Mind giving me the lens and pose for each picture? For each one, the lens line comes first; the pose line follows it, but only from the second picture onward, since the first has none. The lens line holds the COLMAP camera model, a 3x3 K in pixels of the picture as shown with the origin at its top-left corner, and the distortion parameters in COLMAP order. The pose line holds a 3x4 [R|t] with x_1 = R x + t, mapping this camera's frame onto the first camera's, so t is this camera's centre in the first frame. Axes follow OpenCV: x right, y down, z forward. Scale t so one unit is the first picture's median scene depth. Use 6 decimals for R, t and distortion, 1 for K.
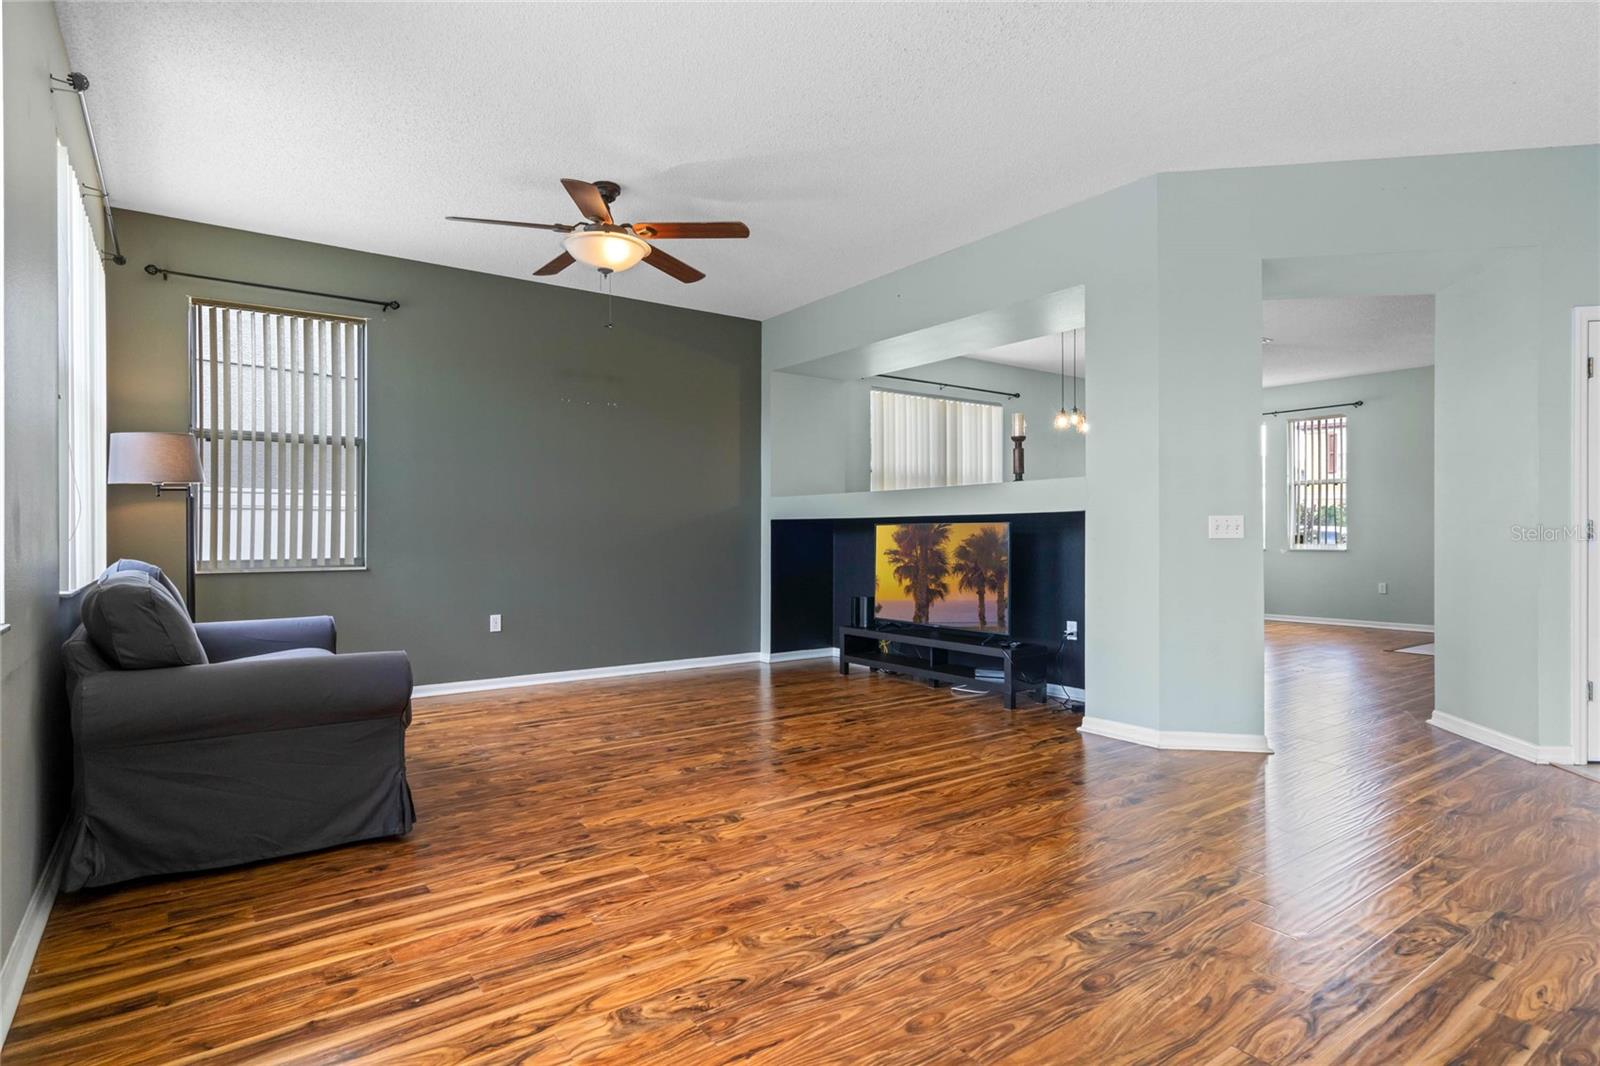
lens RADIAL K [[845.7, 0, 800.0], [0, 845.7, 533.0], [0, 0, 1]] dist [0.001125, 0.000471]
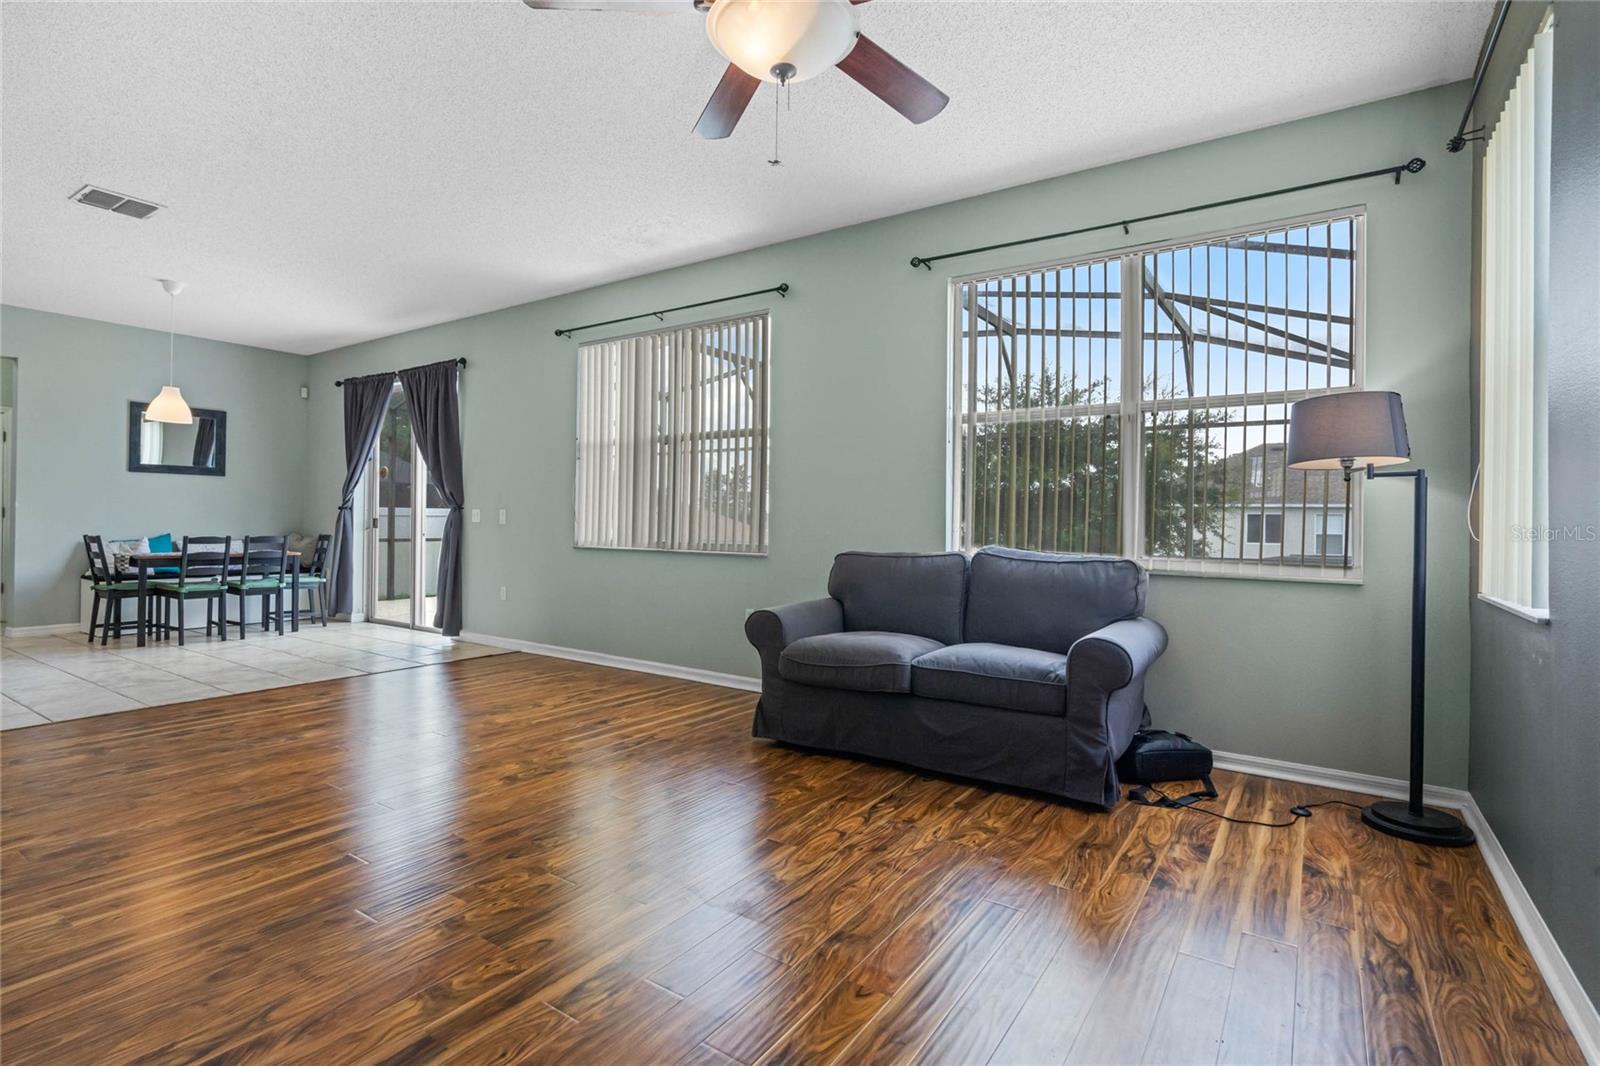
lens RADIAL K [[774.6, 0, 796.7], [0, 774.6, 523.5], [0, 0, 1]] dist [0.000731, 0.000447]
pose [[-0.942697, -0.011561, -0.333449, -0.089416], [-0.012051, 0.999927, -0.000600, -0.000625], [0.333431, 0.003453, -0.942768, 2.054451]]
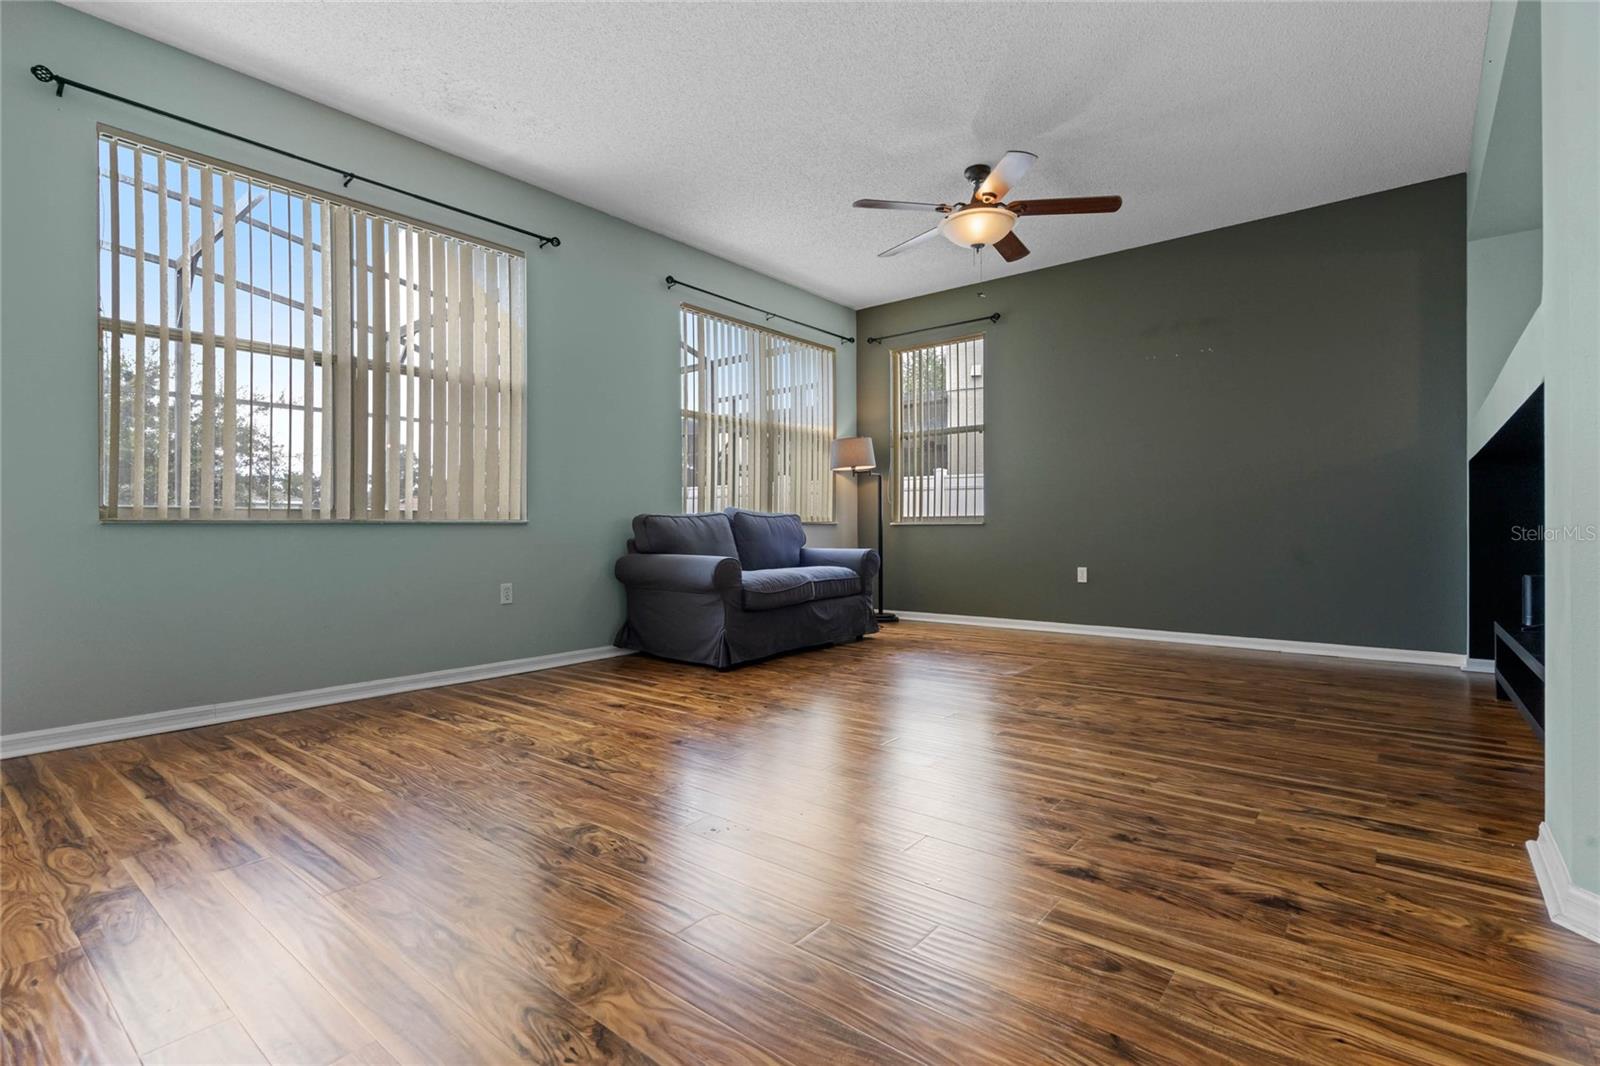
lens RADIAL K [[751.7, 0, 800.0], [0, 751.7, 533.0], [0, 0, 1]] dist [-0.003244, -0.000073]
pose [[0.252203, 0.007779, -0.967643, 0.904611], [0.005836, 0.999937, 0.009559, 0.073201], [0.967657, -0.008058, 0.252142, 0.715086]]
